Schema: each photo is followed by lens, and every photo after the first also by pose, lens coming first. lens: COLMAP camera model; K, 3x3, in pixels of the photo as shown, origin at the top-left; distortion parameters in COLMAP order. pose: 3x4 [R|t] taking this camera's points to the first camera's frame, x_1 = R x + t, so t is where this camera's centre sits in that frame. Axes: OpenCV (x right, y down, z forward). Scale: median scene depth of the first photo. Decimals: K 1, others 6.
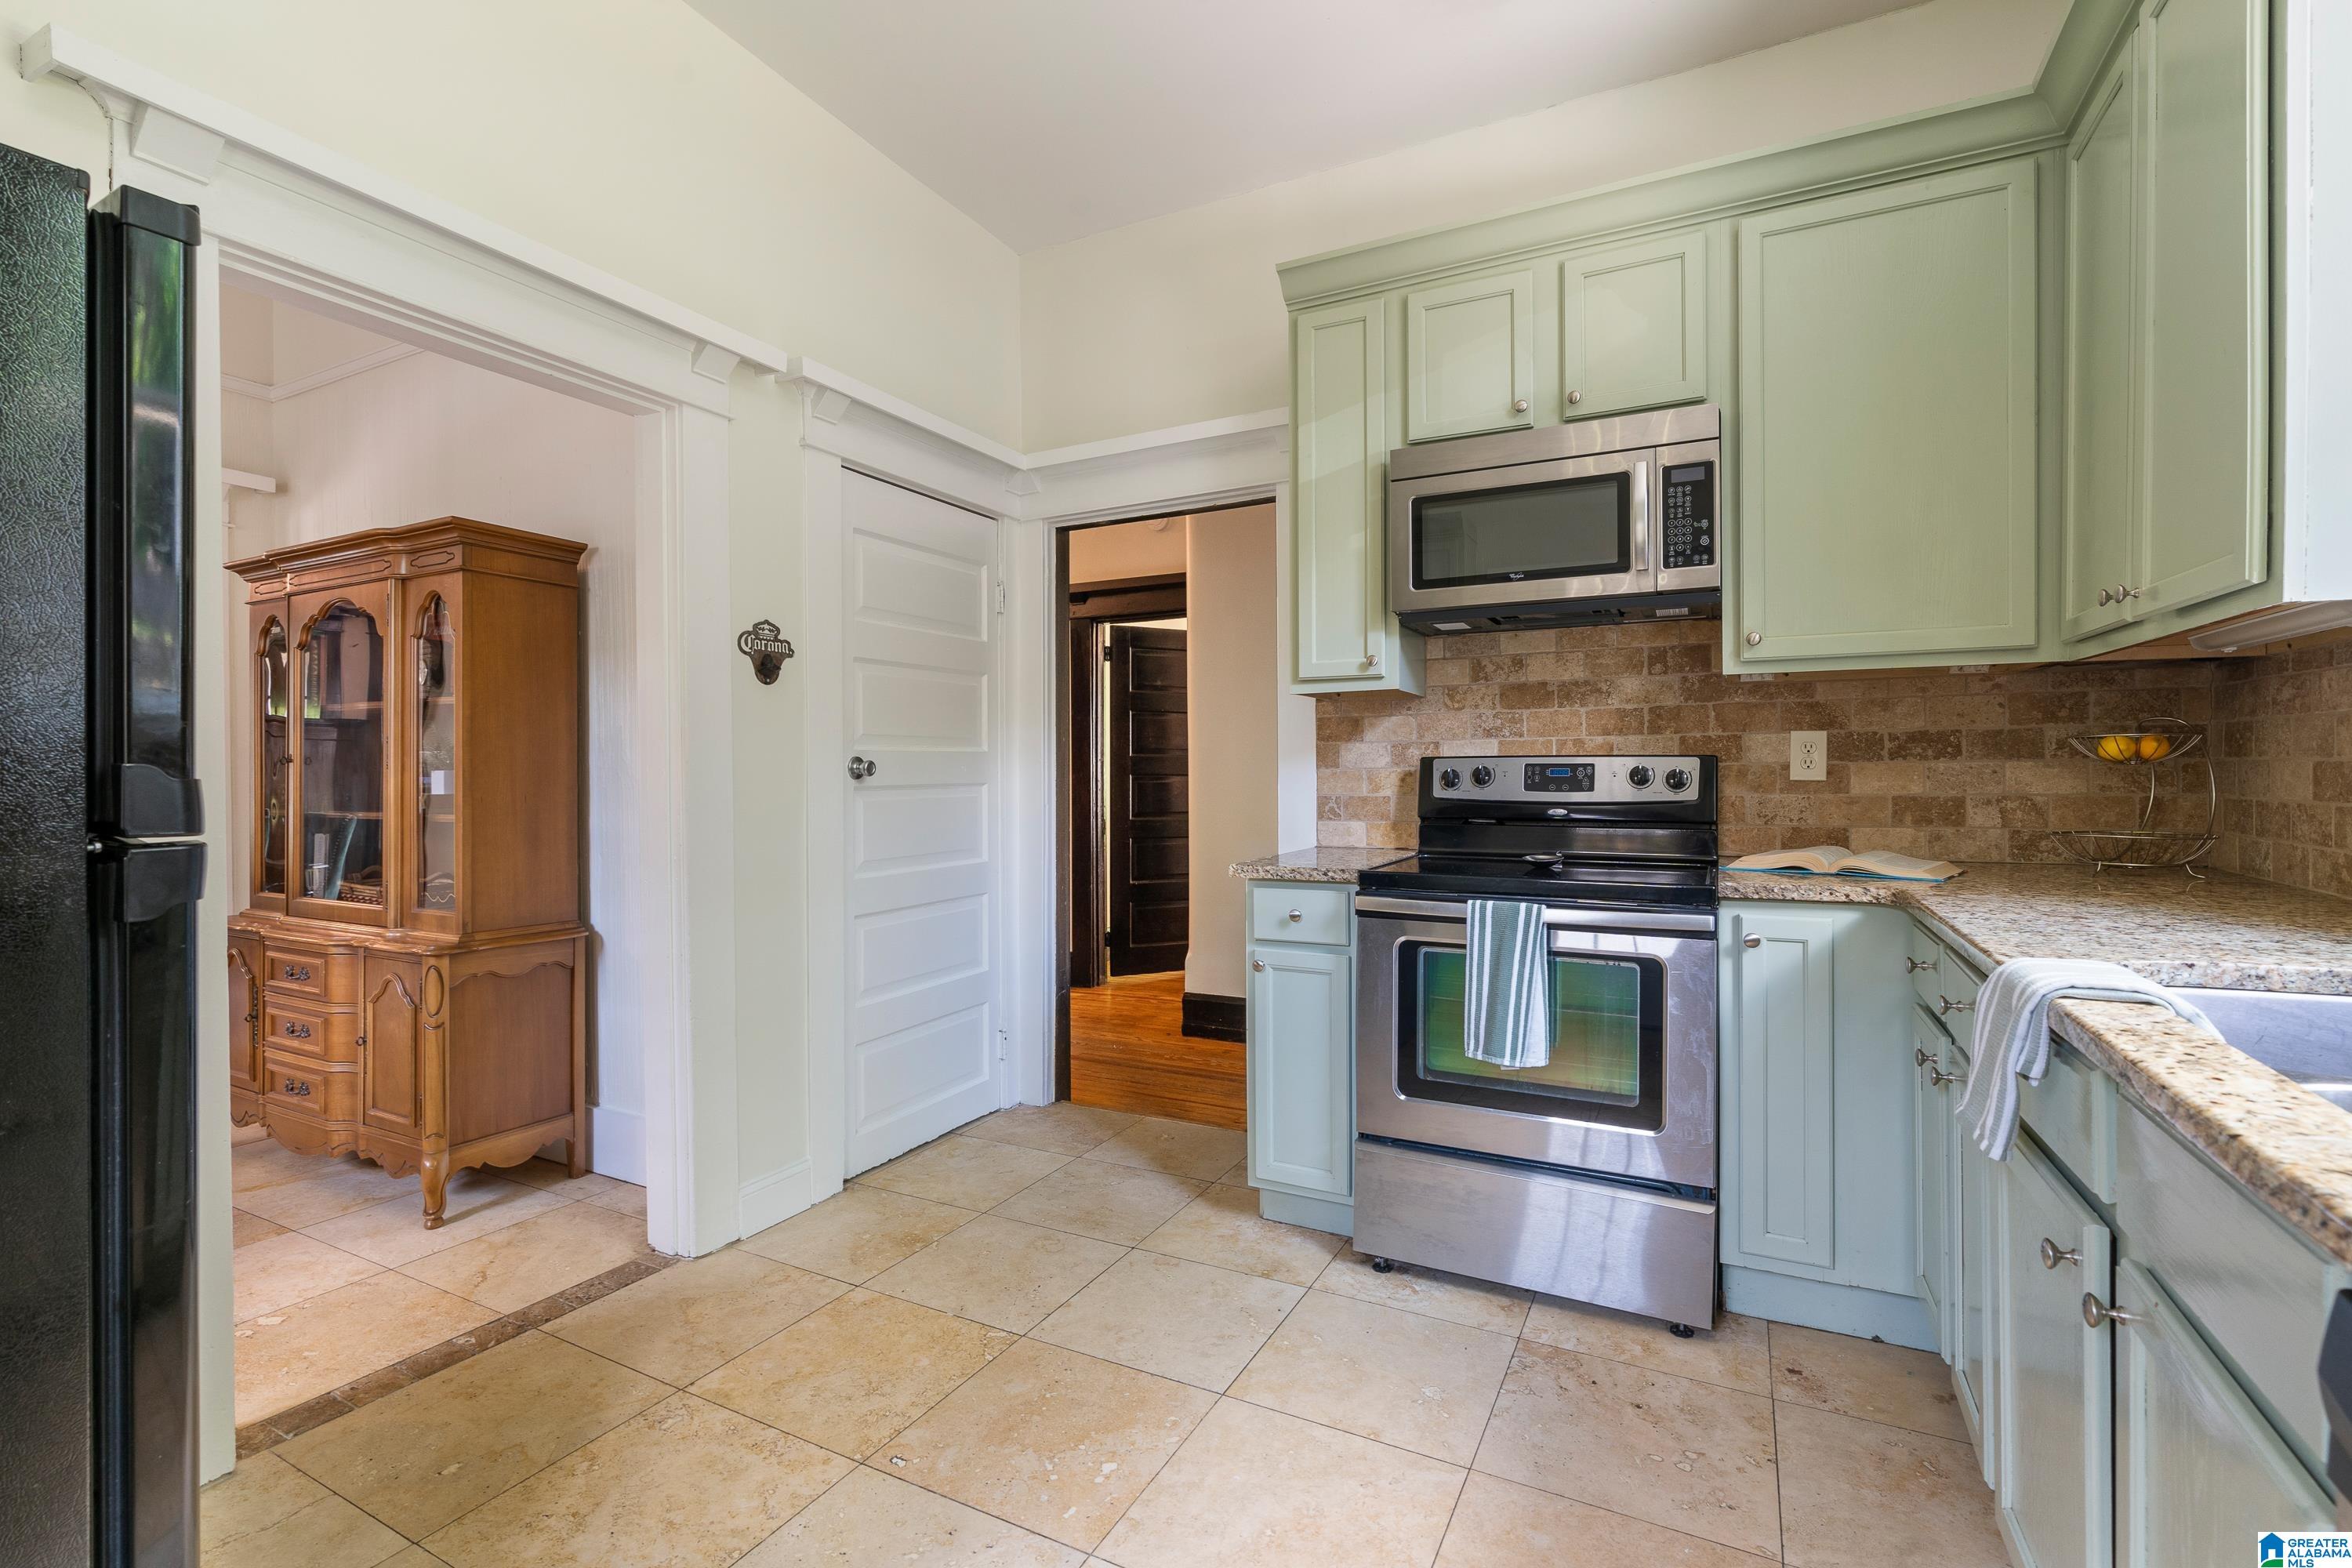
lens RADIAL K [[1065.8, 0, 1180.9], [0, 1065.8, 771.6], [0, 0, 1]] dist [-0.005156, 0.000479]
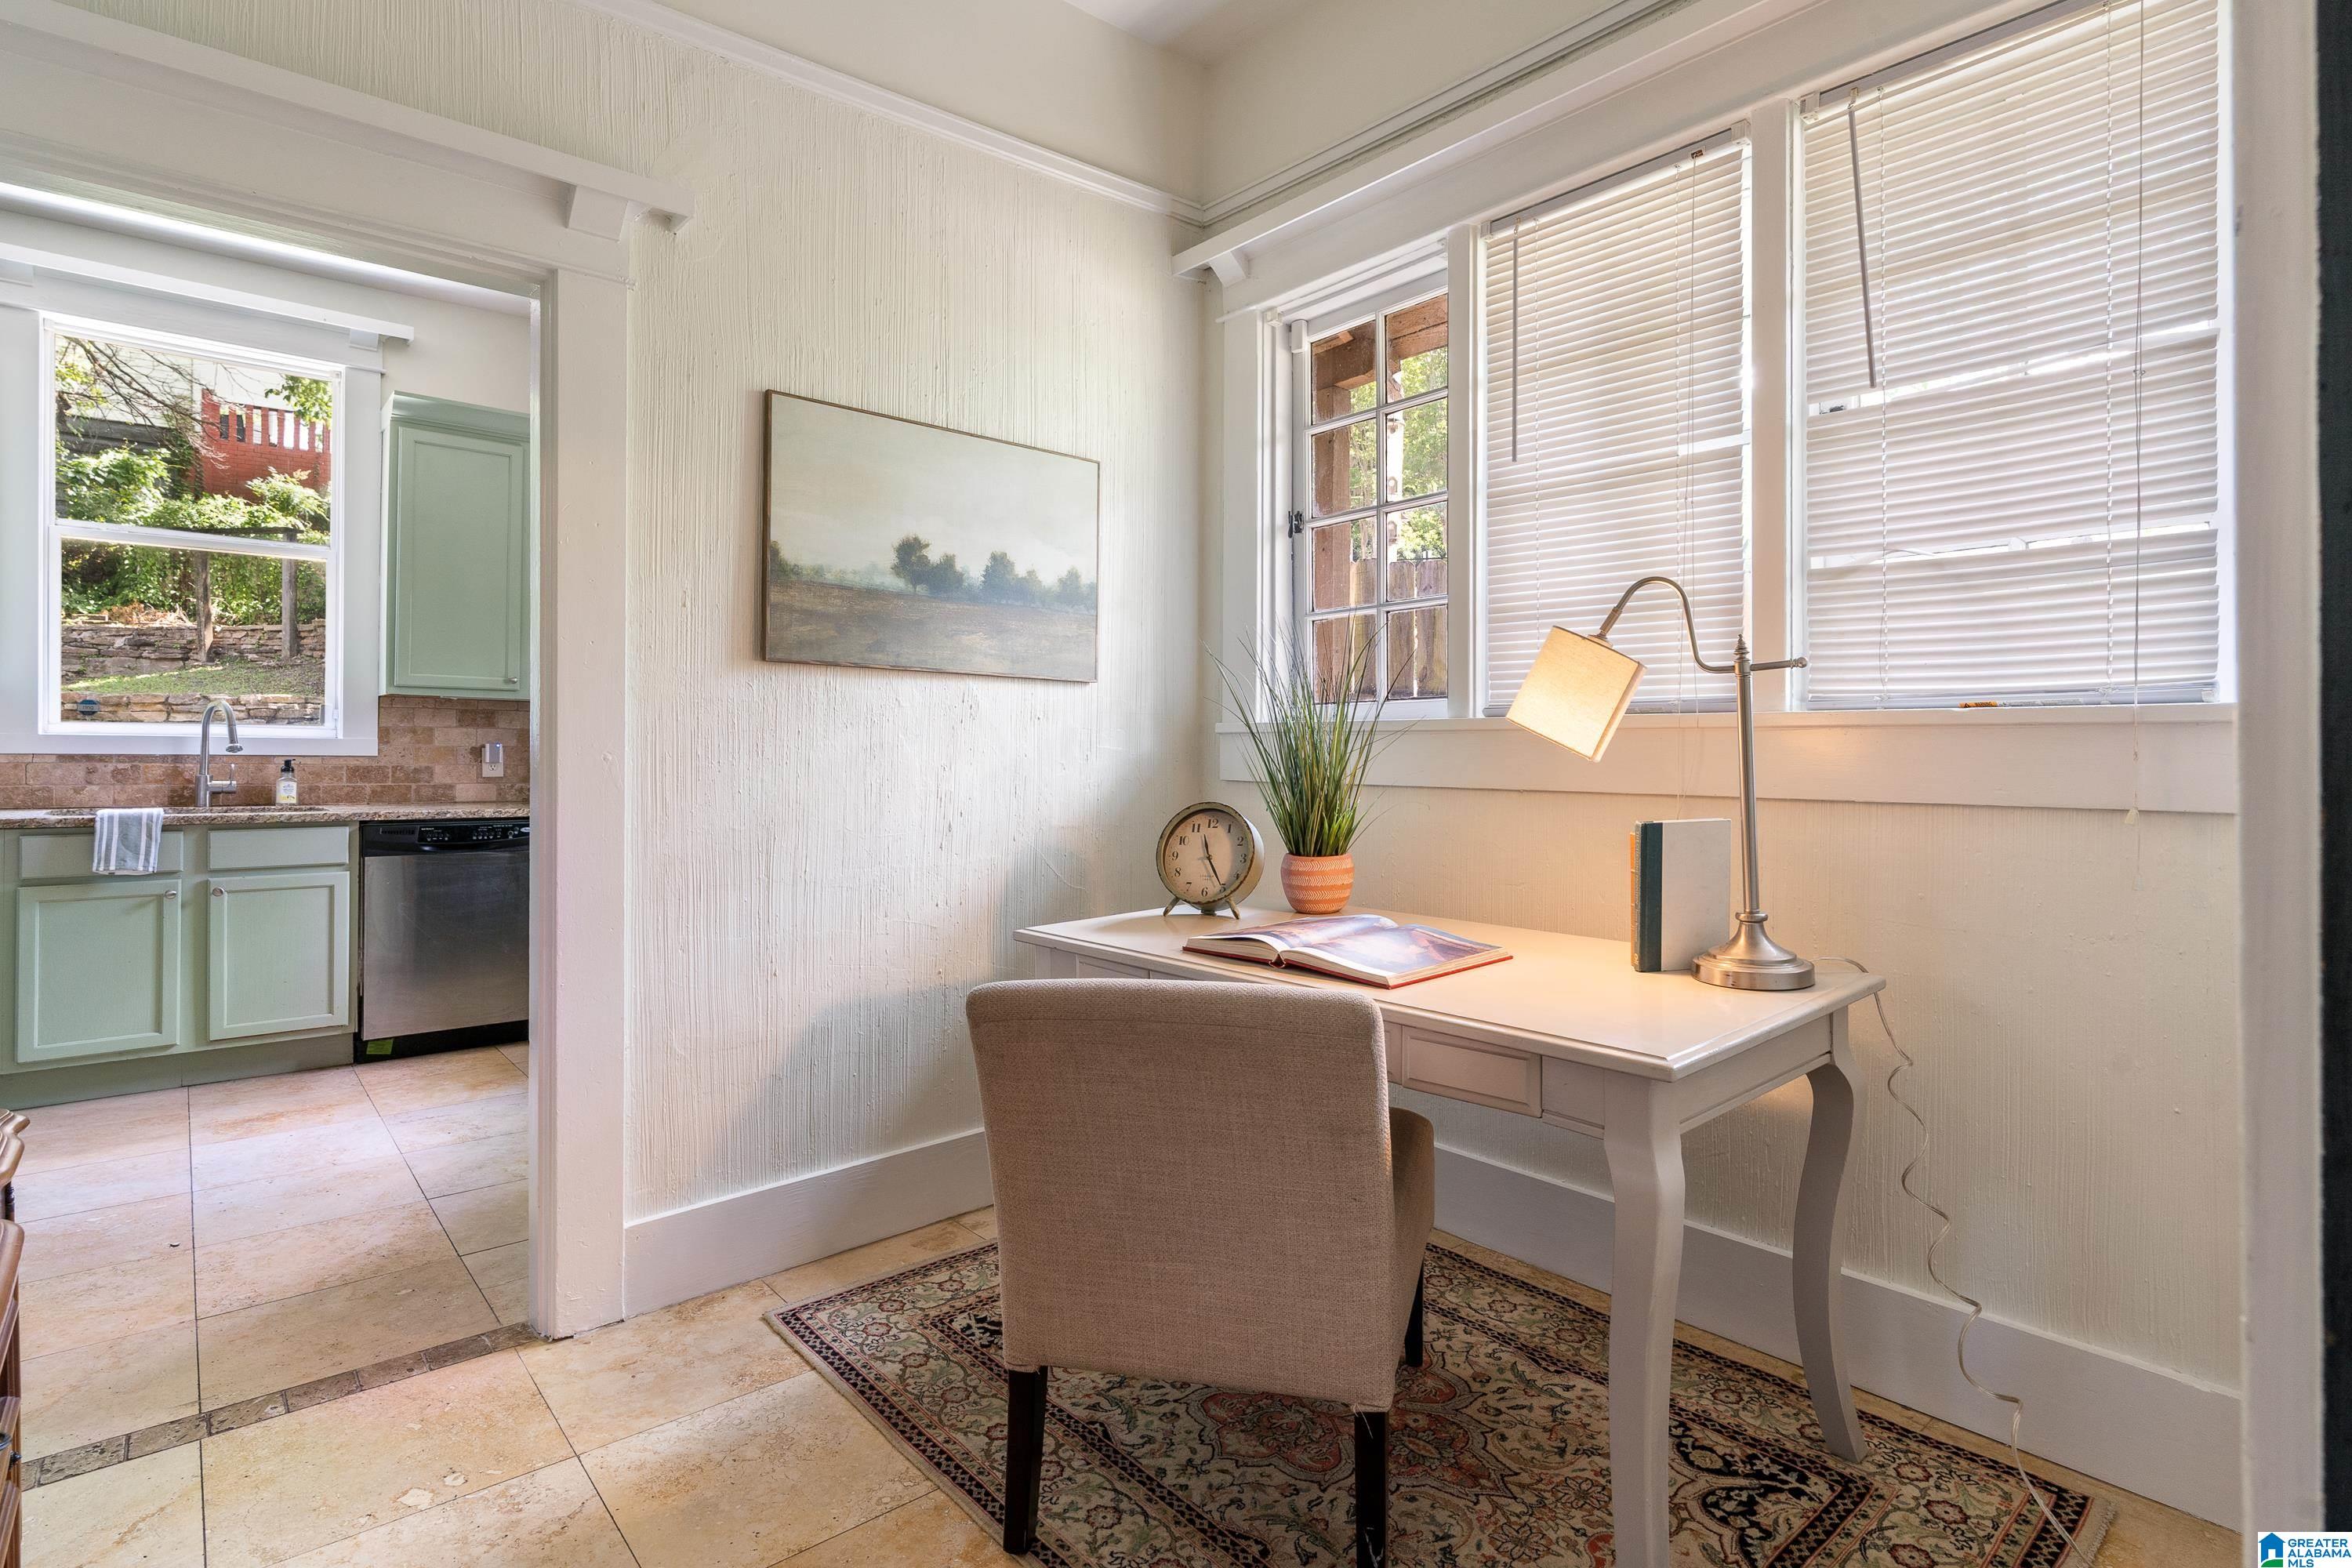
lens RADIAL K [[1198.5, 0, 1176.7], [0, 1198.5, 774.5], [0, 0, 1]] dist [-0.000995, -0.000093]
pose [[-0.923617, -0.003510, 0.383301, -1.369750], [0.004110, 0.999810, 0.019060, 0.014886], [-0.383295, 0.019180, -0.923427, 1.286449]]
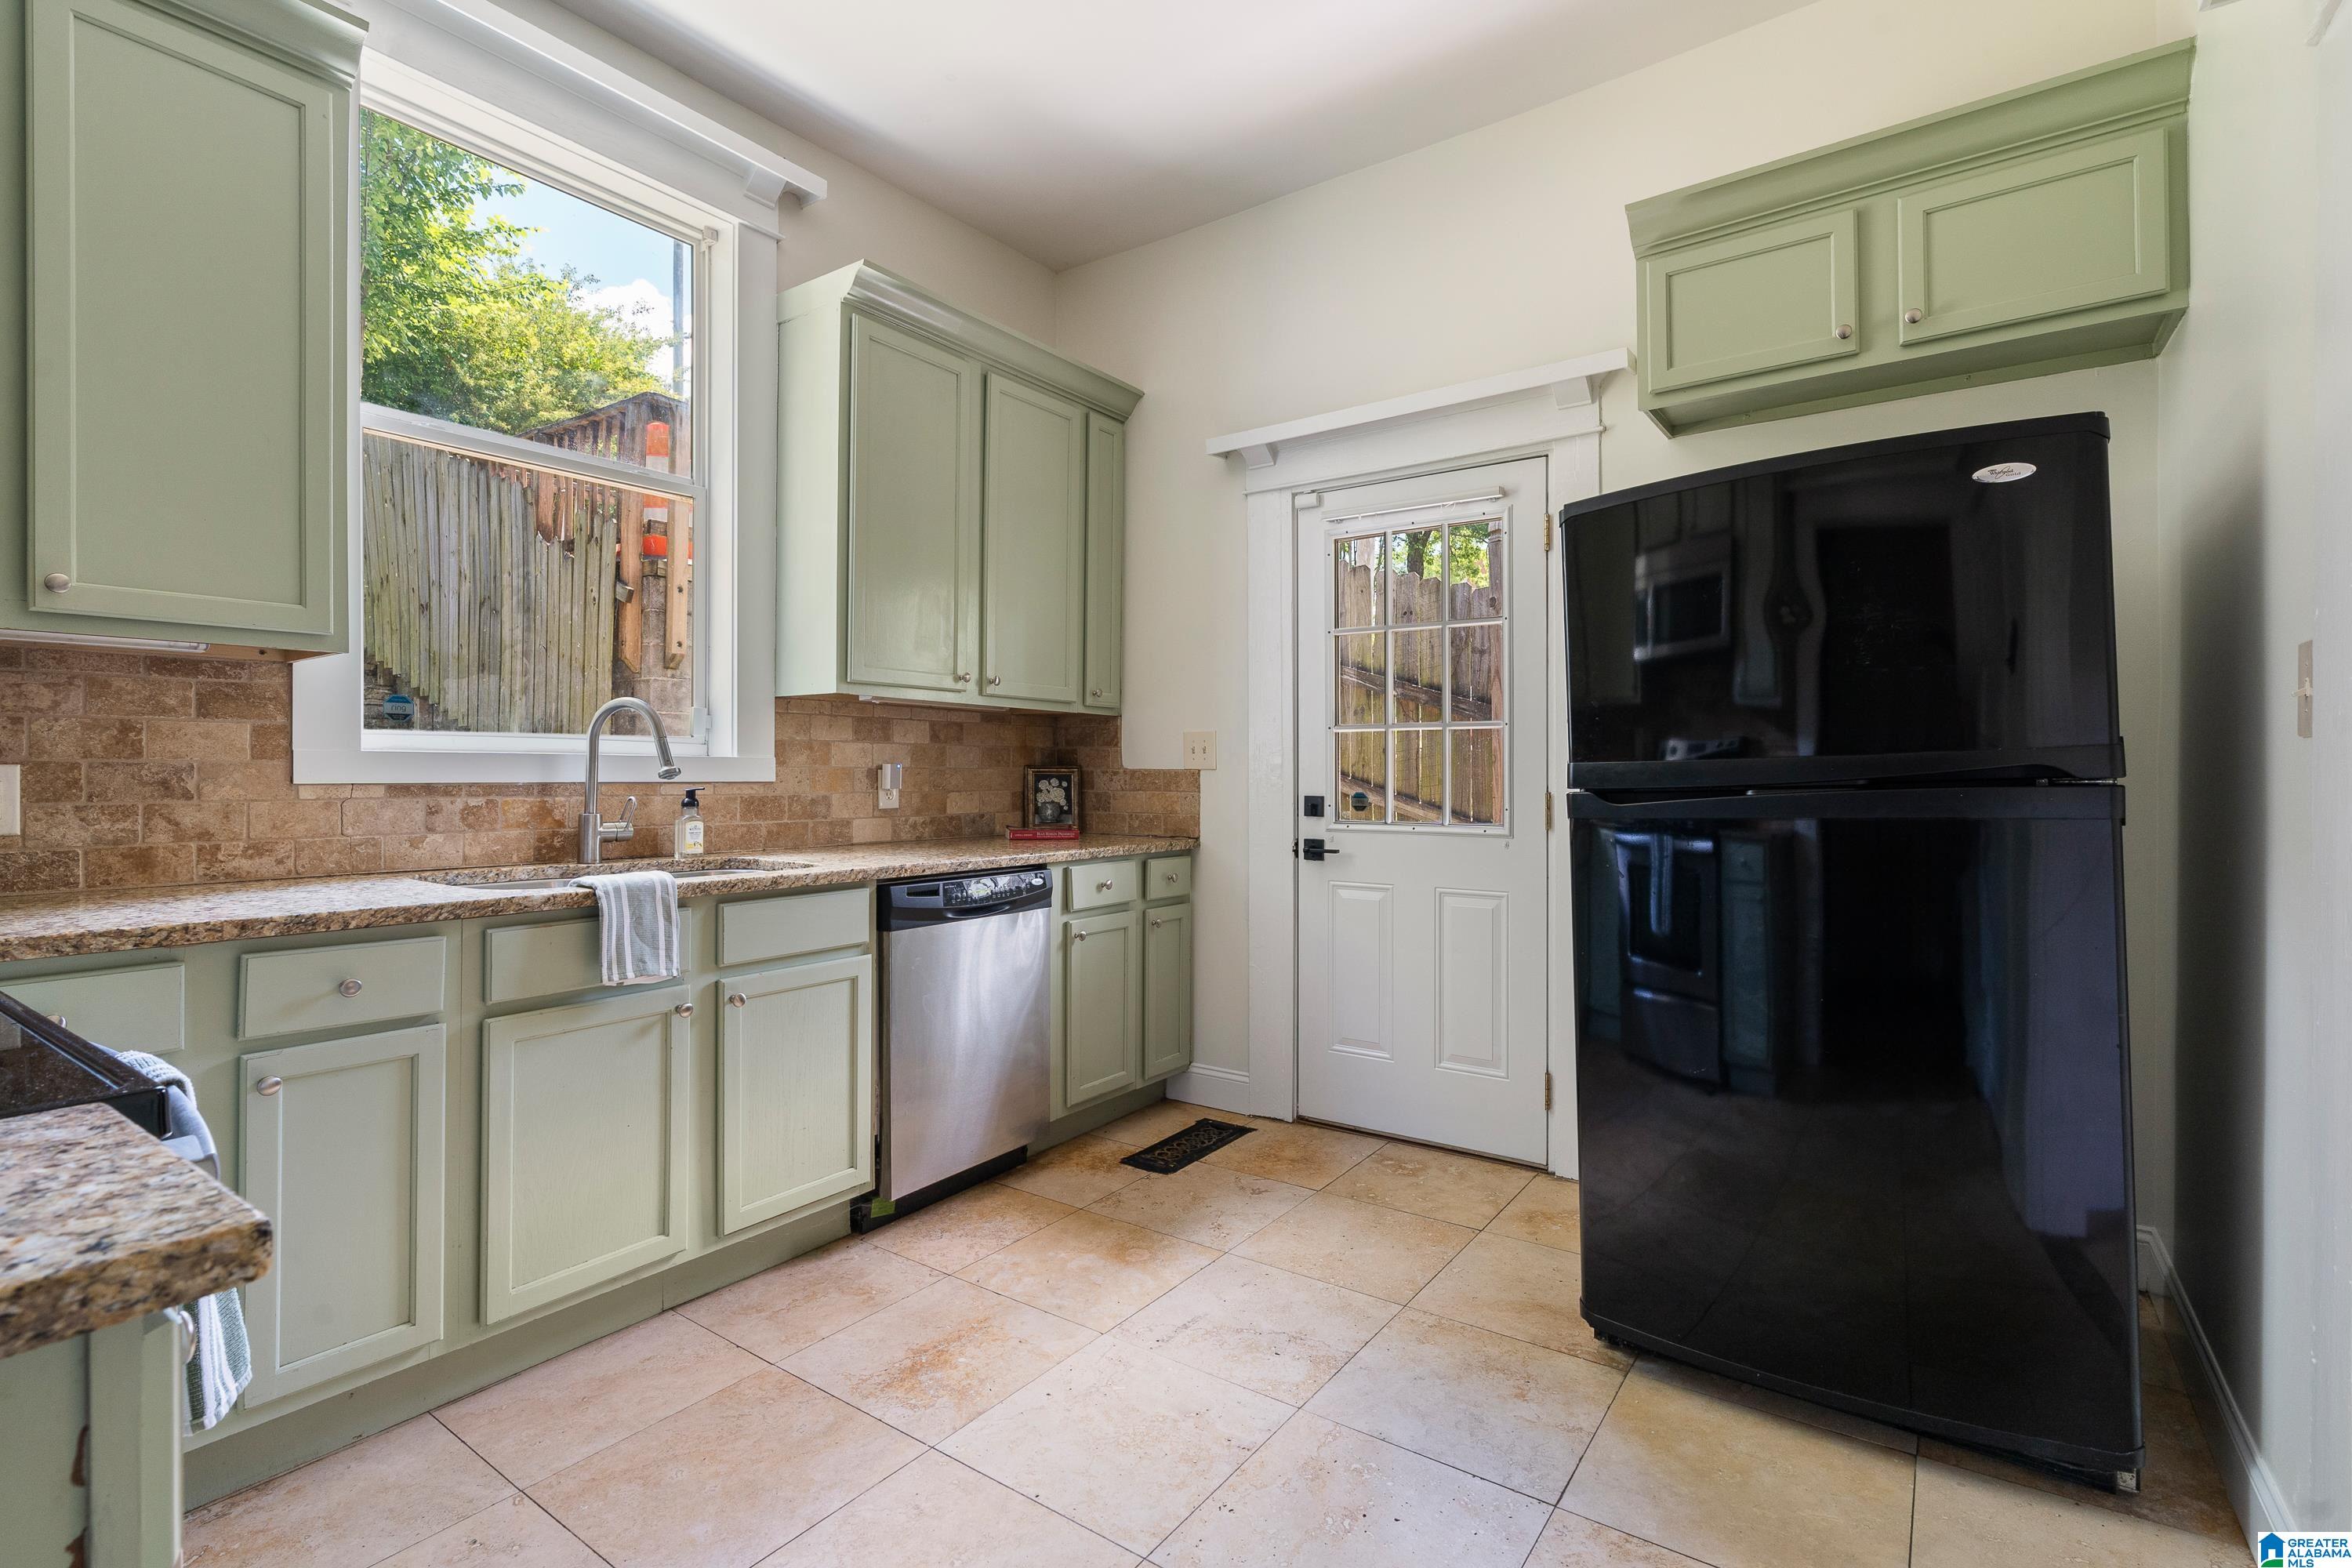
lens RADIAL K [[1097.5, 0, 1176.0], [0, 1097.5, 784.0], [0, 0, 1]] dist [-0.000113, -0.000020]
pose [[-0.990472, 0.005312, 0.137613, -0.159578], [0.007789, 0.999817, 0.017467, 0.001961], [-0.137495, 0.018372, -0.990332, 1.175993]]
